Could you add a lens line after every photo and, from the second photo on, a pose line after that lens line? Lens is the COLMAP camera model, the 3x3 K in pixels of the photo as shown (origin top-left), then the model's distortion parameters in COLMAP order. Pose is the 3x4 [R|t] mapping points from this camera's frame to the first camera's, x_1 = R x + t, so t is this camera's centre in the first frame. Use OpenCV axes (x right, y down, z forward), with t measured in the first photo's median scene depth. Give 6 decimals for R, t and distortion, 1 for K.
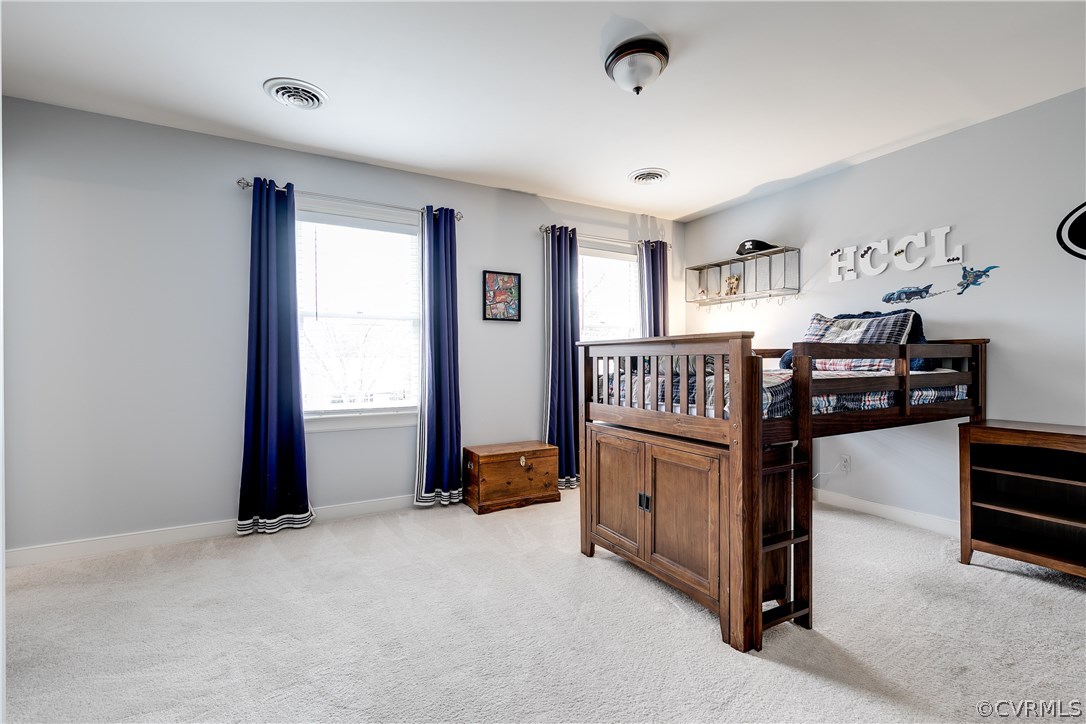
lens RADIAL K [[495.3, 0, 548.1], [0, 495.3, 362.6], [0, 0, 1]] dist [0.007992, -0.000709]
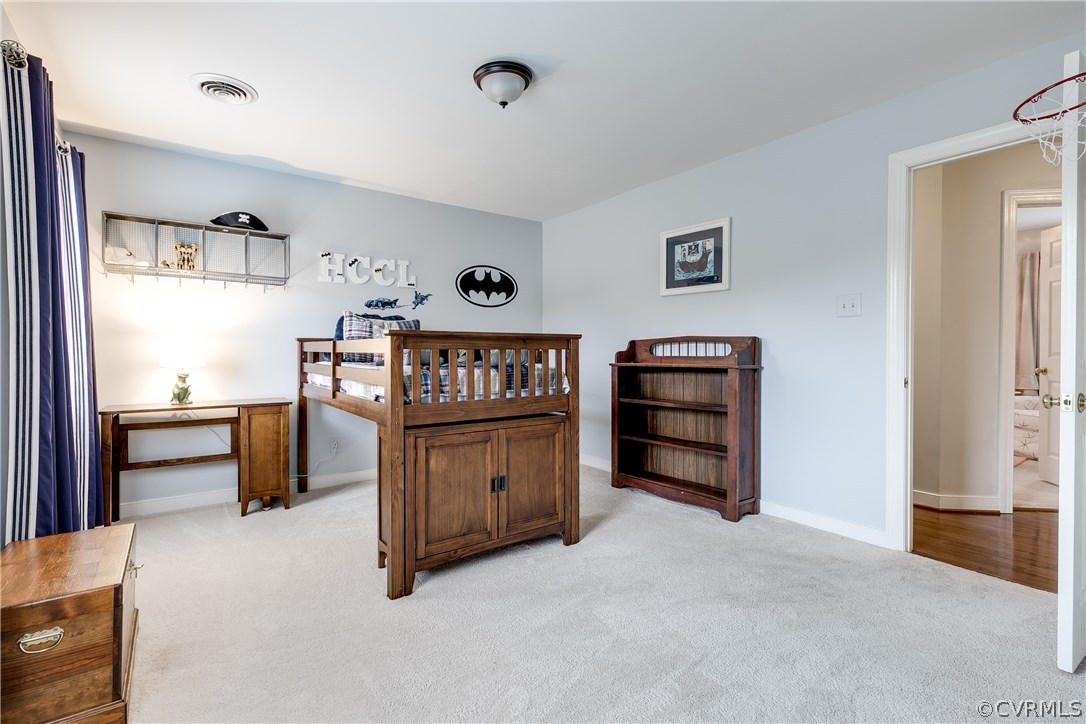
lens RADIAL K [[495.3, 0, 548.6], [0, 495.3, 359.2], [0, 0, 1]] dist [0.007992, -0.000709]
pose [[-0.134688, -0.010037, 0.990837, -0.644079], [0.005861, 0.999923, 0.010926, -0.001553], [-0.990871, 0.007279, -0.134619, 0.749775]]
